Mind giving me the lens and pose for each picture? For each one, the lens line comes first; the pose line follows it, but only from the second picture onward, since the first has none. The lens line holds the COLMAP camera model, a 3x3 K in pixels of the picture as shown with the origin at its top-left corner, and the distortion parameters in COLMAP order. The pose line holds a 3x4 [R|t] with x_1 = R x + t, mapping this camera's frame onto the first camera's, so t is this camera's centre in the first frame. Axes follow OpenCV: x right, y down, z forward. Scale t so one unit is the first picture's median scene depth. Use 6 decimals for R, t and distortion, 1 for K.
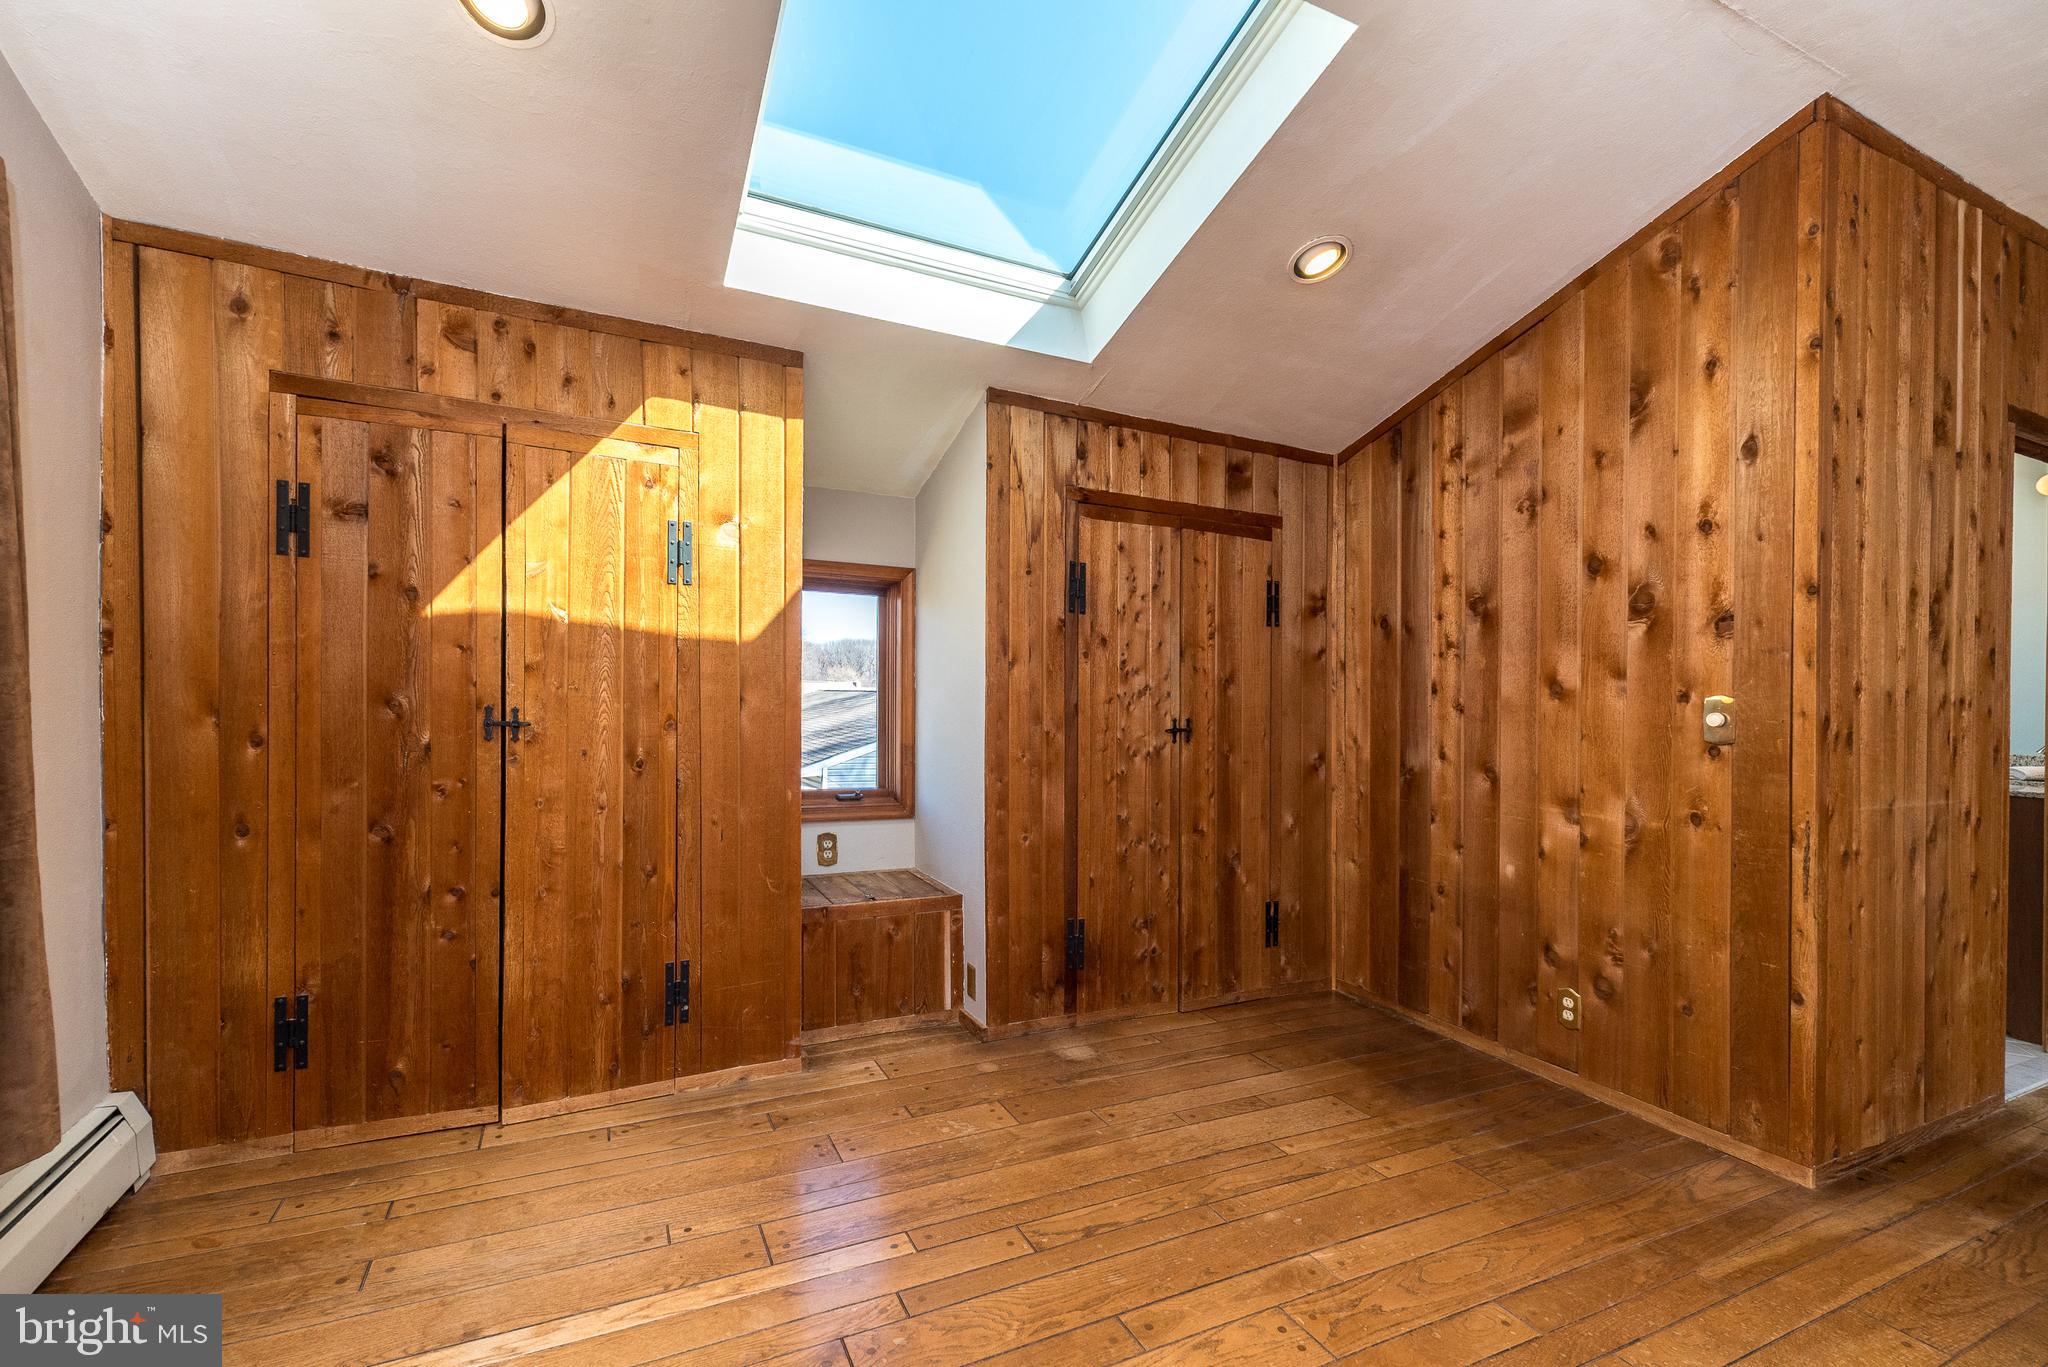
lens RADIAL K [[905.2, 0, 1010.4], [0, 905.2, 690.4], [0, 0, 1]] dist [0.004974, 0.000436]
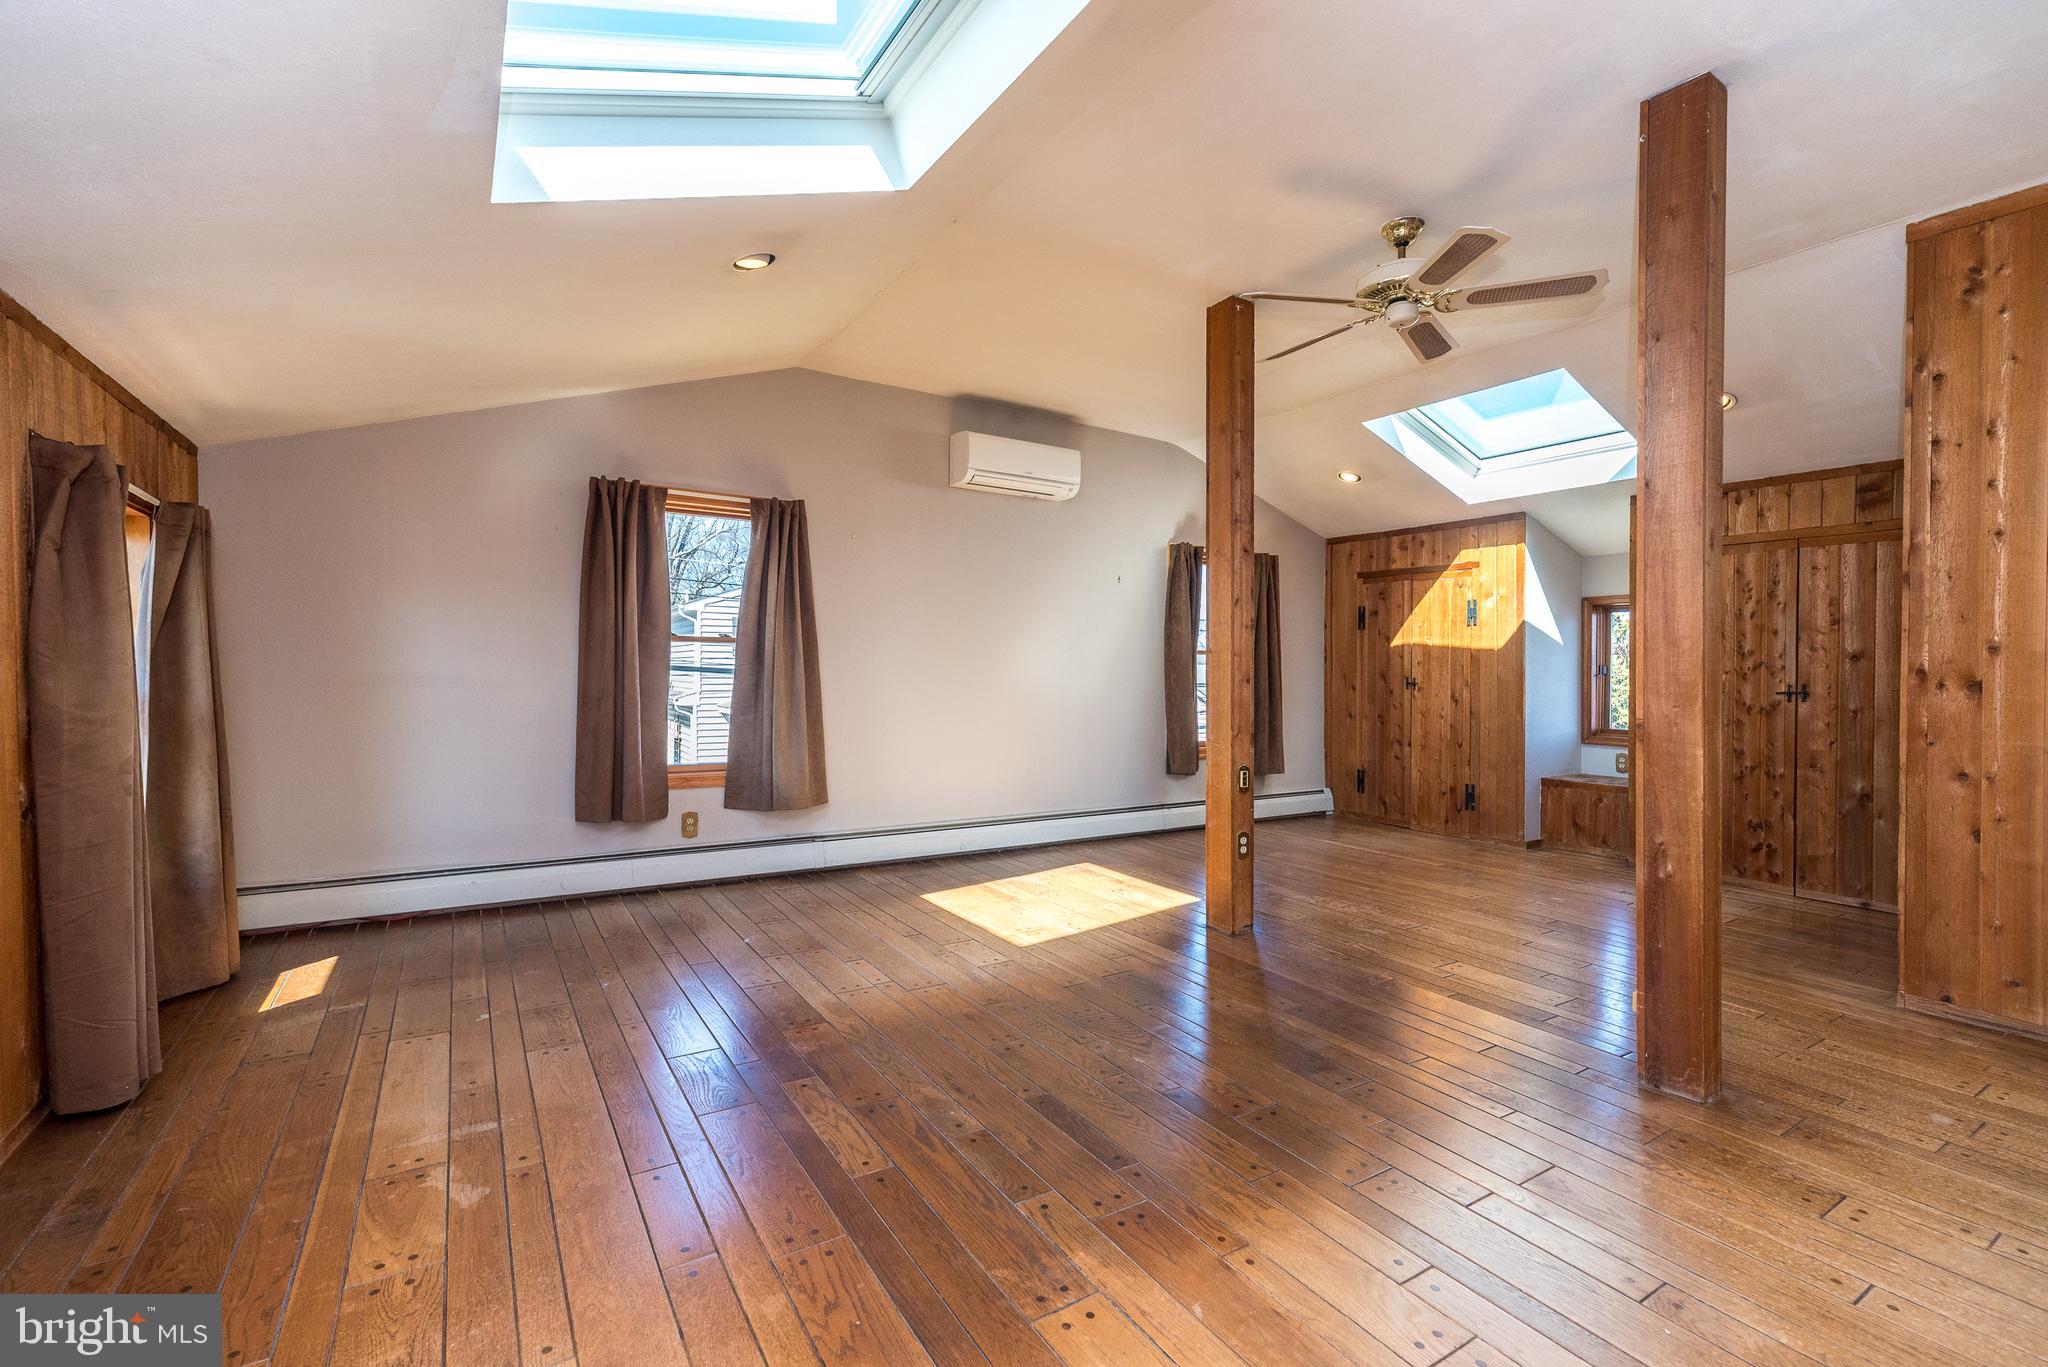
lens RADIAL K [[900.7, 0, 1025.1], [0, 900.7, 681.2], [0, 0, 1]] dist [0.003160, 0.000465]
pose [[0.110057, -0.010788, -0.993867, 1.862233], [-0.004562, 0.999925, -0.011359, 0.060434], [0.993915, 0.005784, 0.110000, -0.429527]]
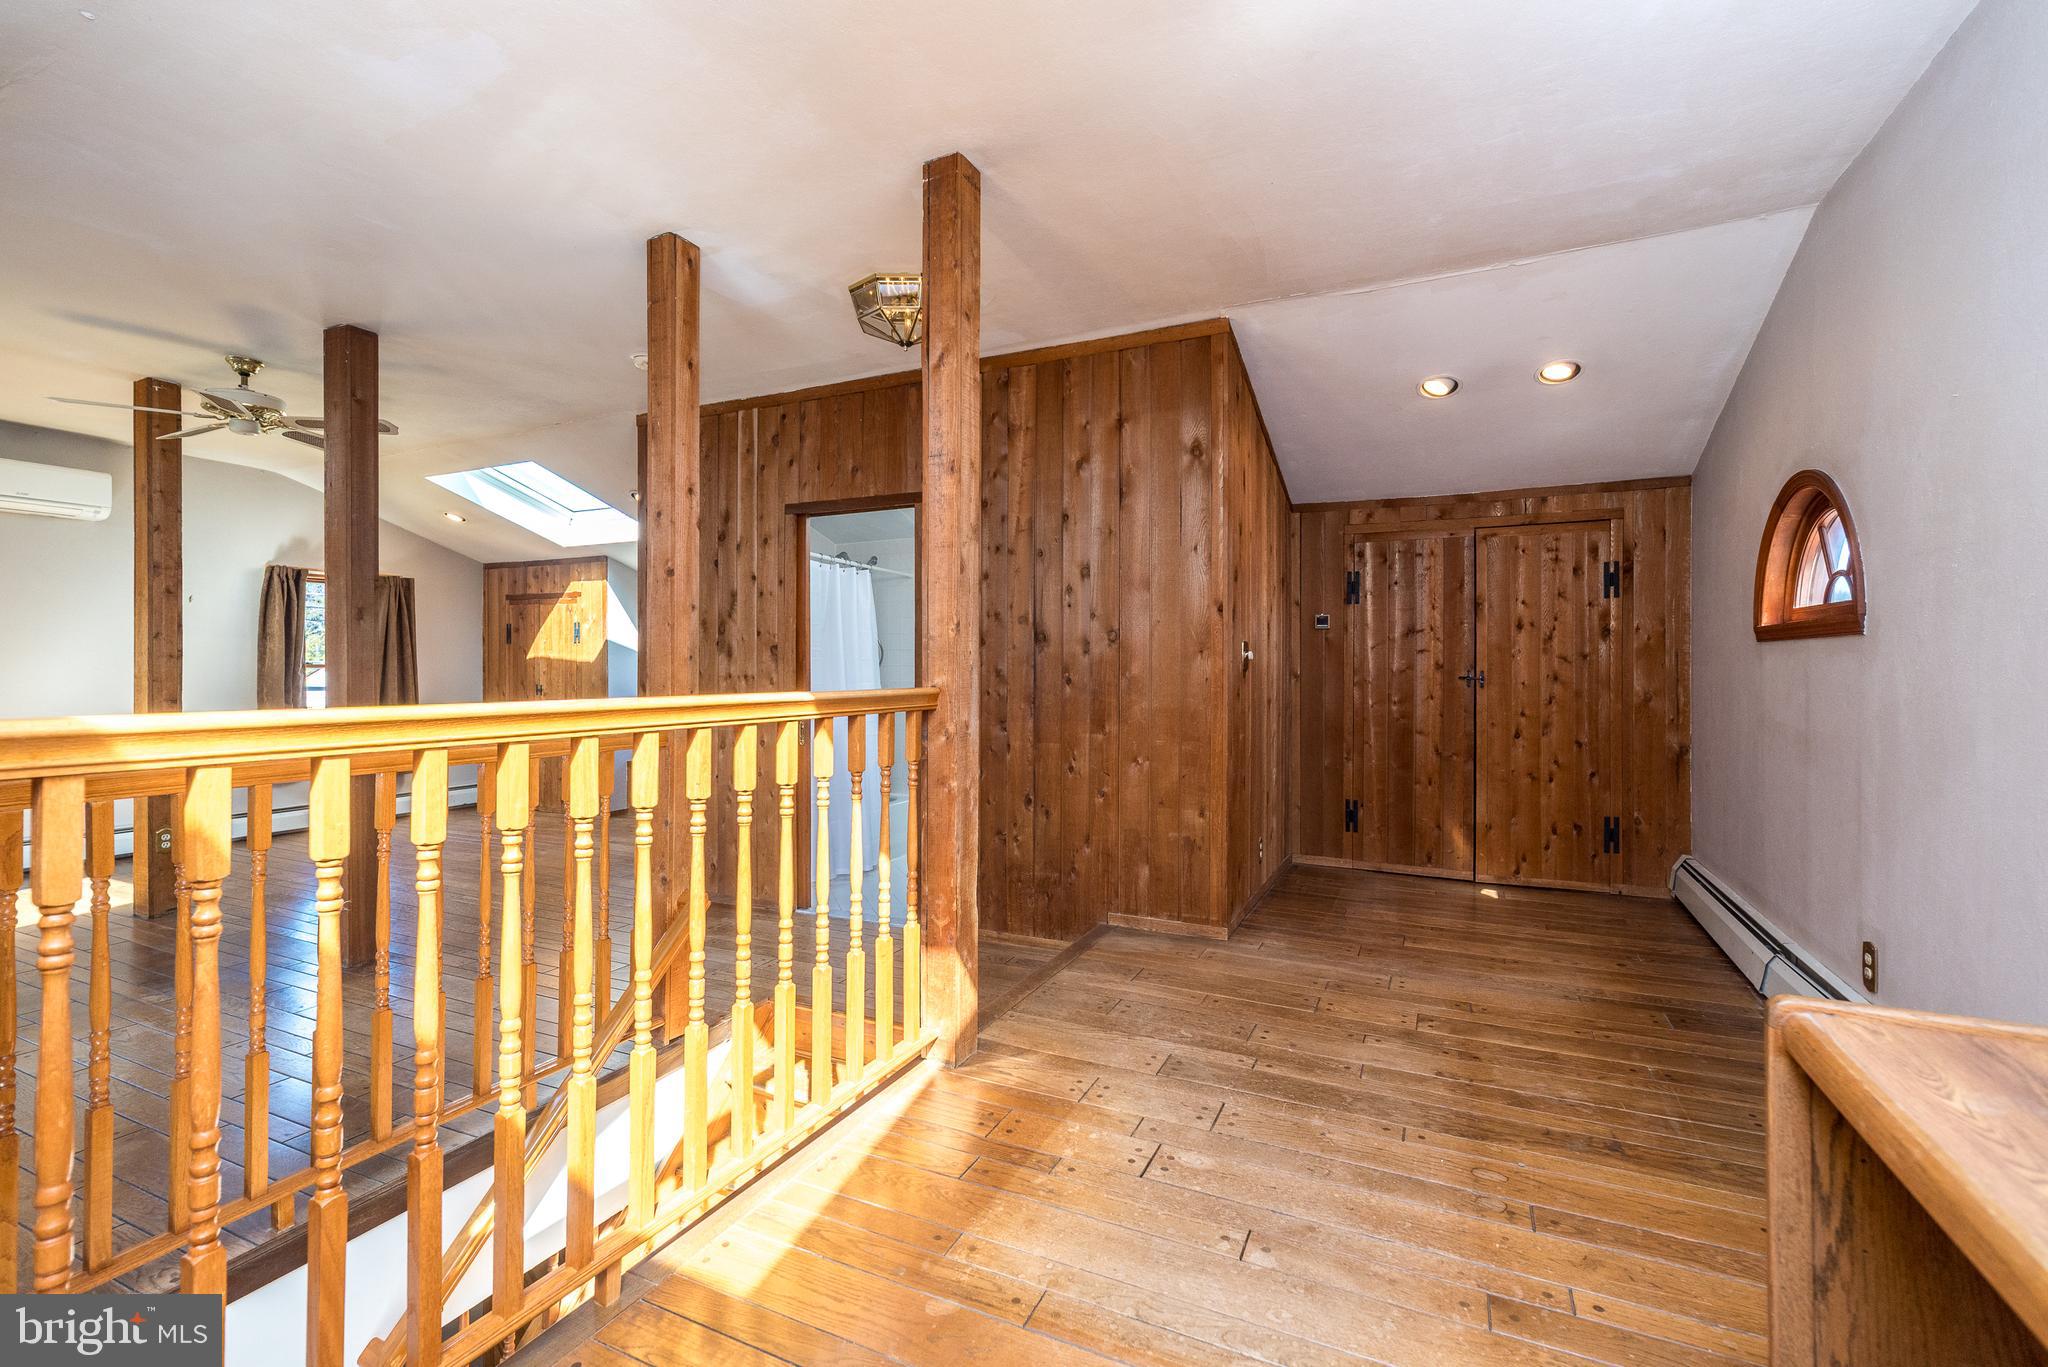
lens RADIAL K [[897.9, 0, 1027.9], [0, 897.9, 648.4], [0, 0, 1]] dist [0.005375, 0.000215]
pose [[0.627243, -0.039160, -0.777839, 2.863292], [0.020300, 0.999218, -0.033935, 0.030667], [0.778559, 0.005495, 0.627547, 0.300092]]
